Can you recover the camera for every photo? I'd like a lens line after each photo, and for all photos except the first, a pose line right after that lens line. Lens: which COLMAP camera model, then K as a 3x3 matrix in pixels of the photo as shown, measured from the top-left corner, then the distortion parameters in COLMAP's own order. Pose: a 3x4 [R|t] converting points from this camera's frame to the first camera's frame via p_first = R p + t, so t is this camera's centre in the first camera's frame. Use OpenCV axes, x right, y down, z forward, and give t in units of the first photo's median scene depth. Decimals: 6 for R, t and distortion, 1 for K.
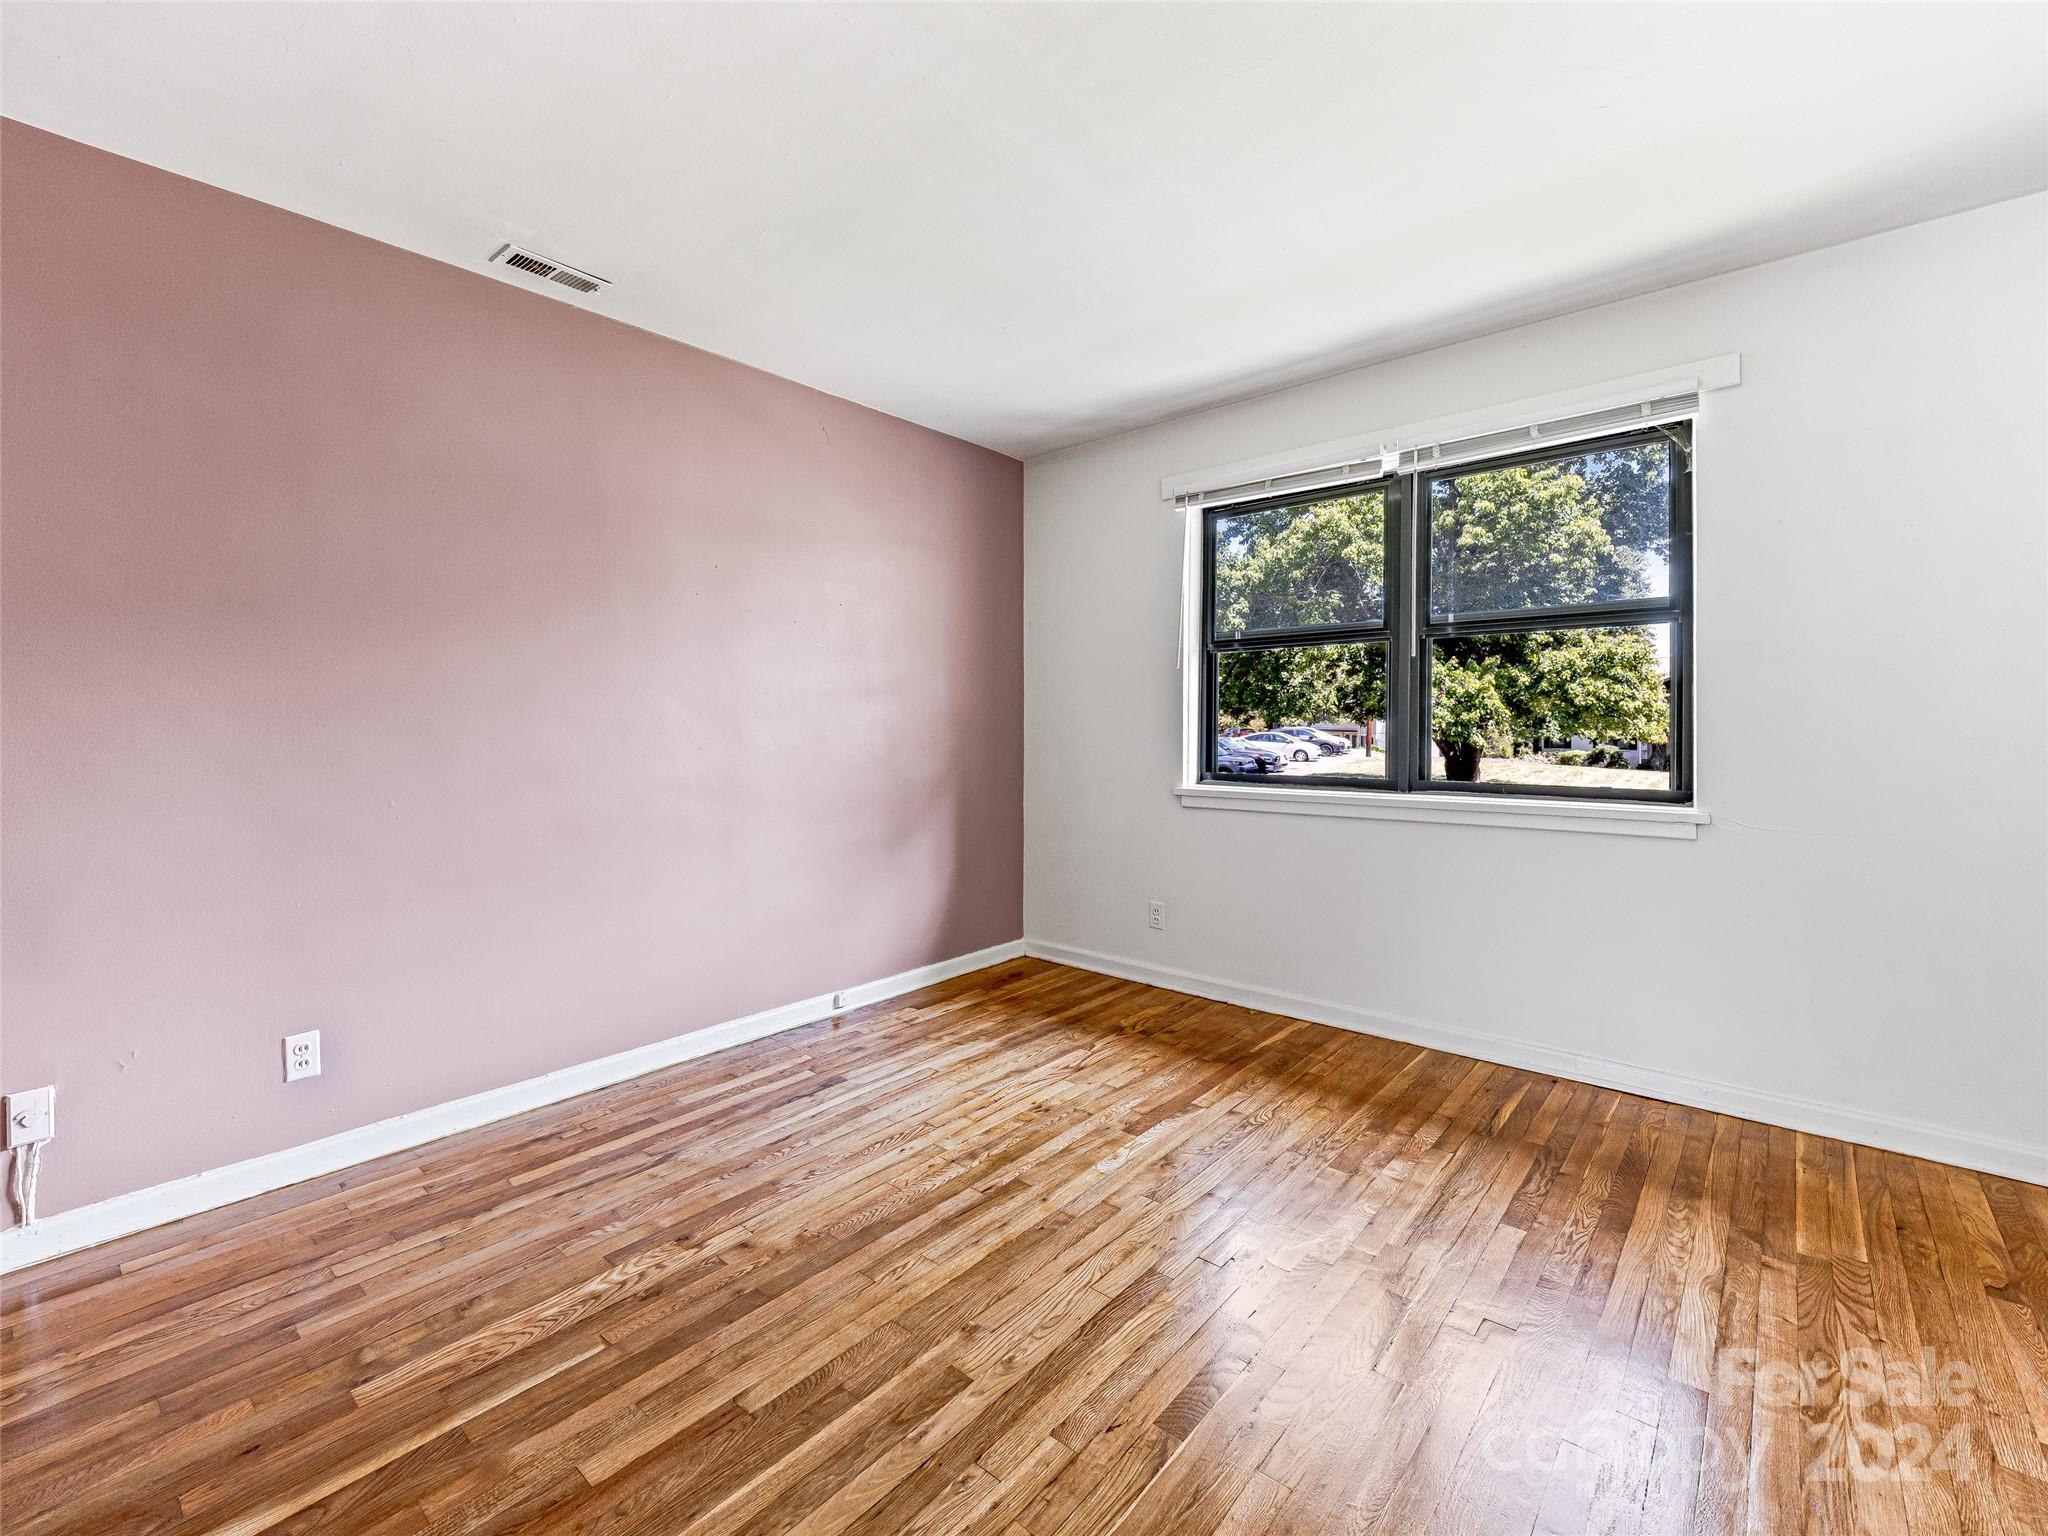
lens RADIAL K [[878.6, 0, 1016.3], [0, 878.6, 752.5], [0, 0, 1]] dist [-0.000138, -0.000997]
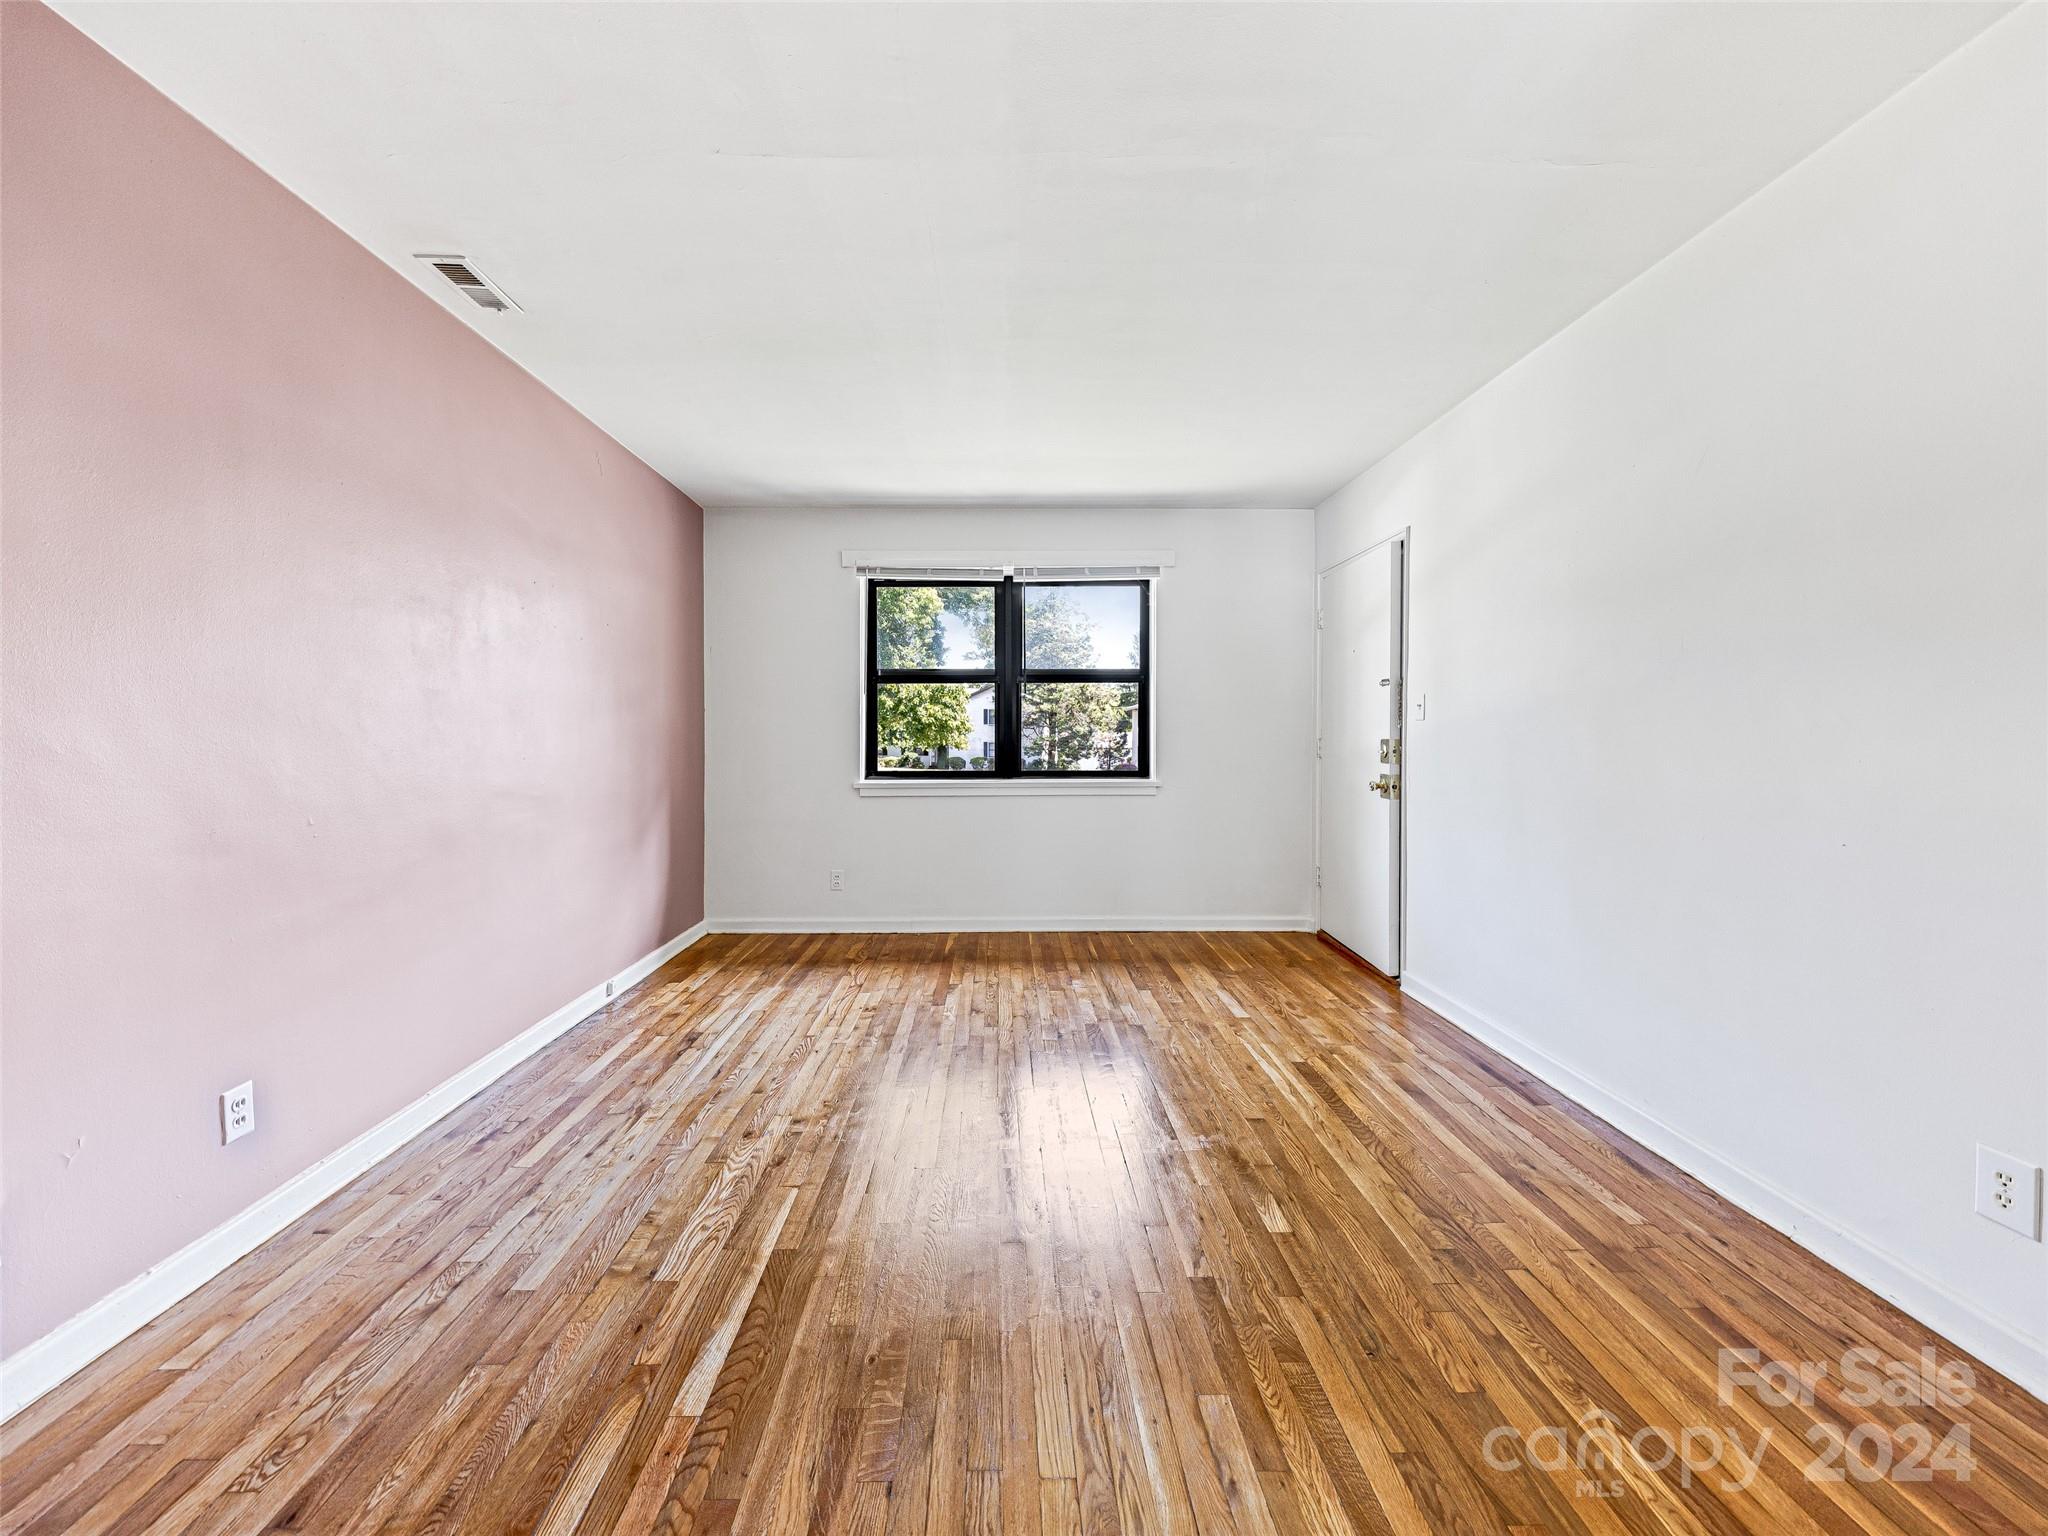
lens RADIAL K [[776.6, 0, 1024.5], [0, 776.6, 776.4], [0, 0, 1]] dist [-0.003359, -0.000227]
pose [[0.738493, -0.033406, 0.673434, -0.444126], [0.020826, 0.999425, 0.026739, 0.003959], [-0.673940, -0.005721, 0.738764, -0.057548]]
